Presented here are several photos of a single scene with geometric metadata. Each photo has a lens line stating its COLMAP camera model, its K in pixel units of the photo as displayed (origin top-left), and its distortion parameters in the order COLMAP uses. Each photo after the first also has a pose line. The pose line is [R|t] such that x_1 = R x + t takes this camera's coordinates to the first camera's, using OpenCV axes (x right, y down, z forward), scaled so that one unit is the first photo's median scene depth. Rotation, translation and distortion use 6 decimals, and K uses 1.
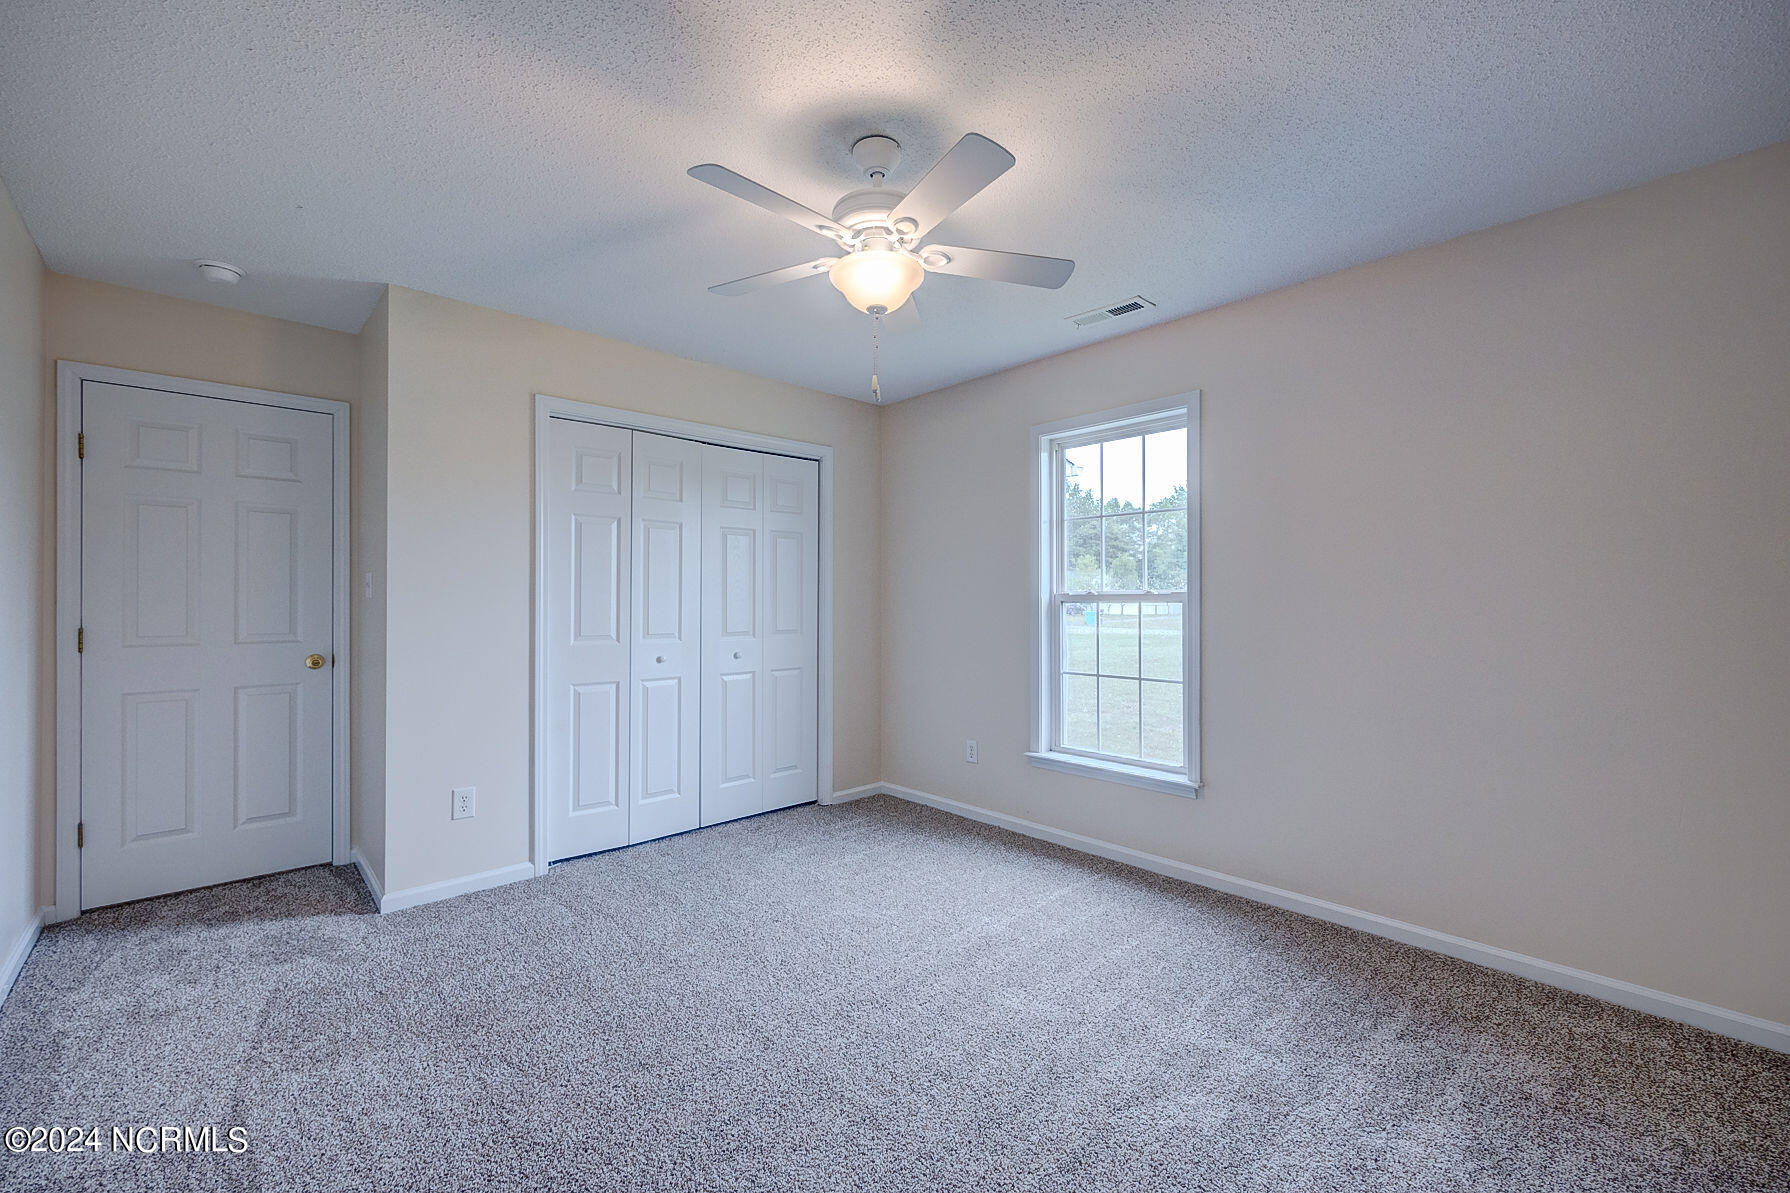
lens RADIAL K [[728.1, 0, 895.6], [0, 728.1, 596.6], [0, 0, 1]] dist [-0.003393, -0.000218]
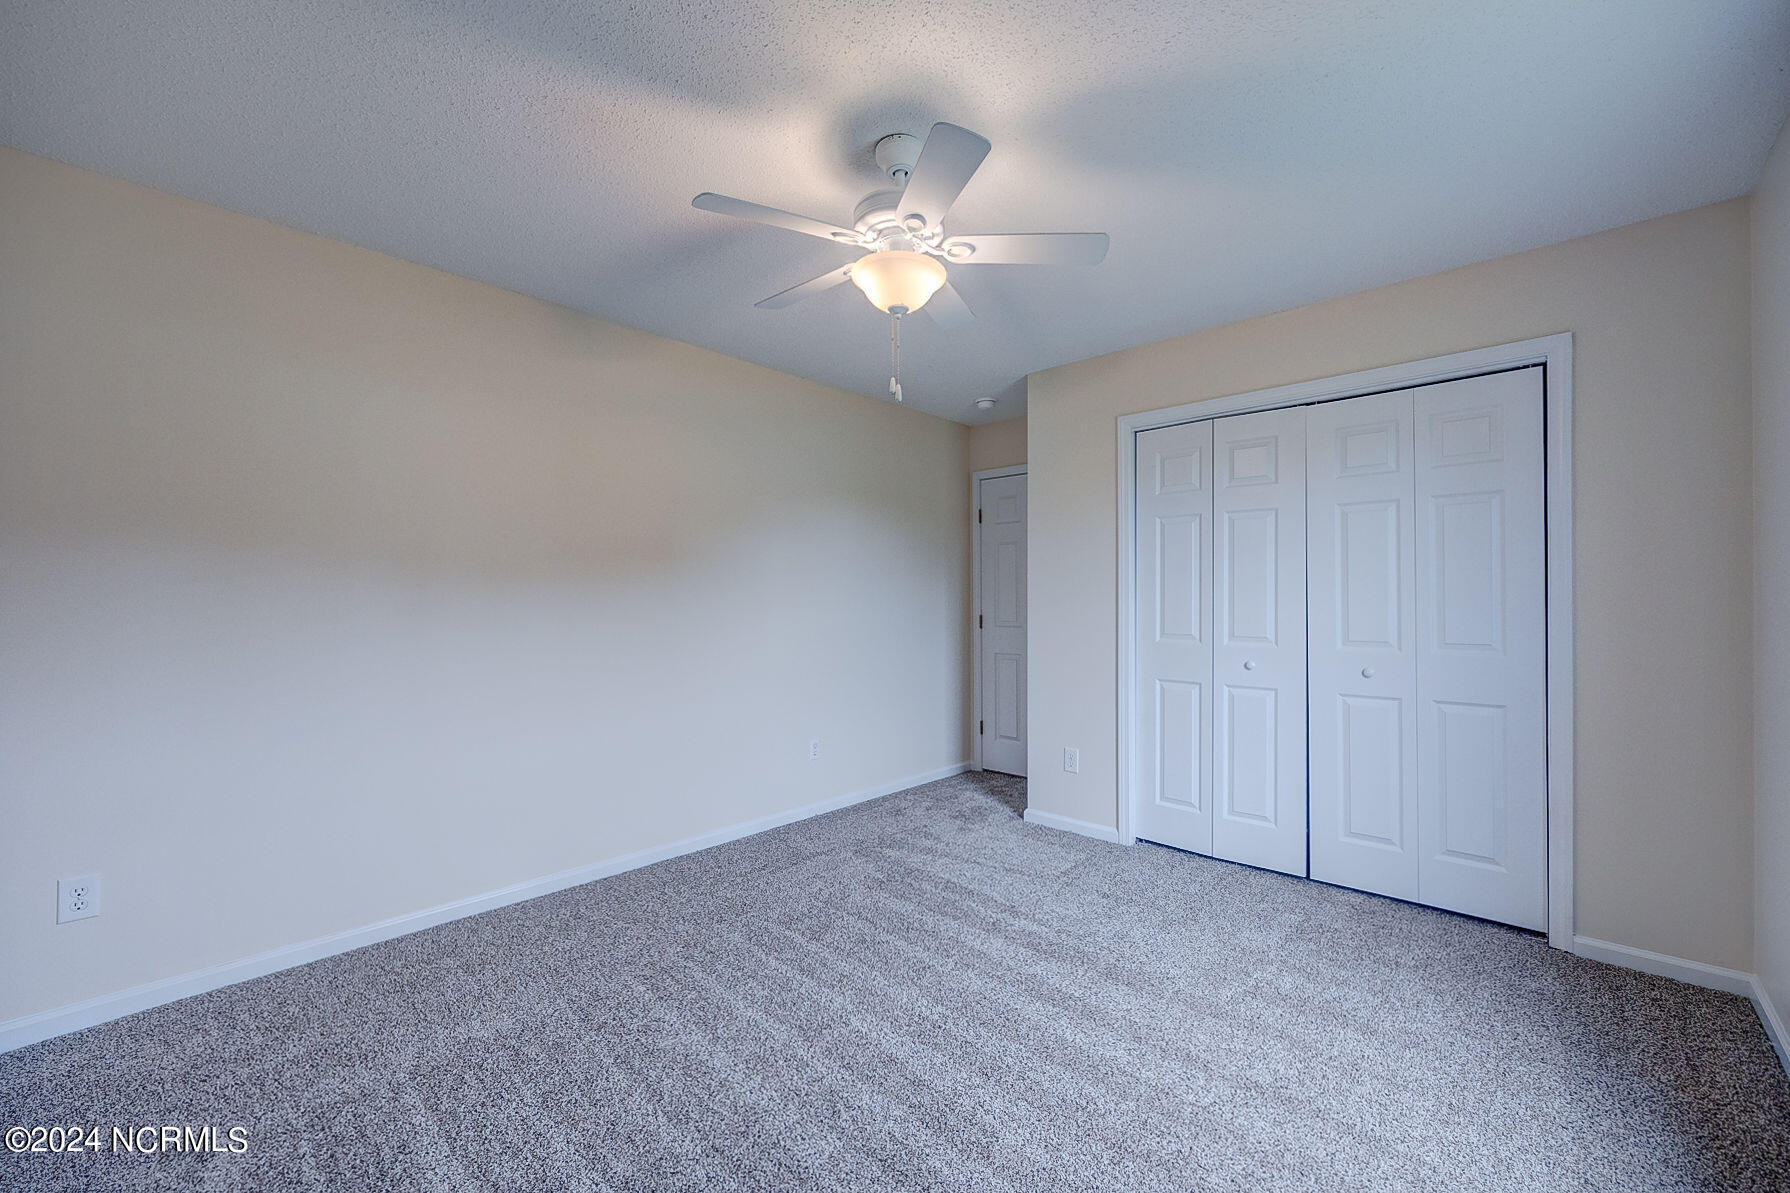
lens RADIAL K [[728.1, 0, 900.0], [0, 728.1, 596.3], [0, 0, 1]] dist [-0.003393, -0.000218]
pose [[0.059981, -0.006960, -0.998175, 0.568422], [0.006205, 0.999959, -0.006600, 0.005406], [0.998180, -0.005798, 0.060022, 0.547237]]
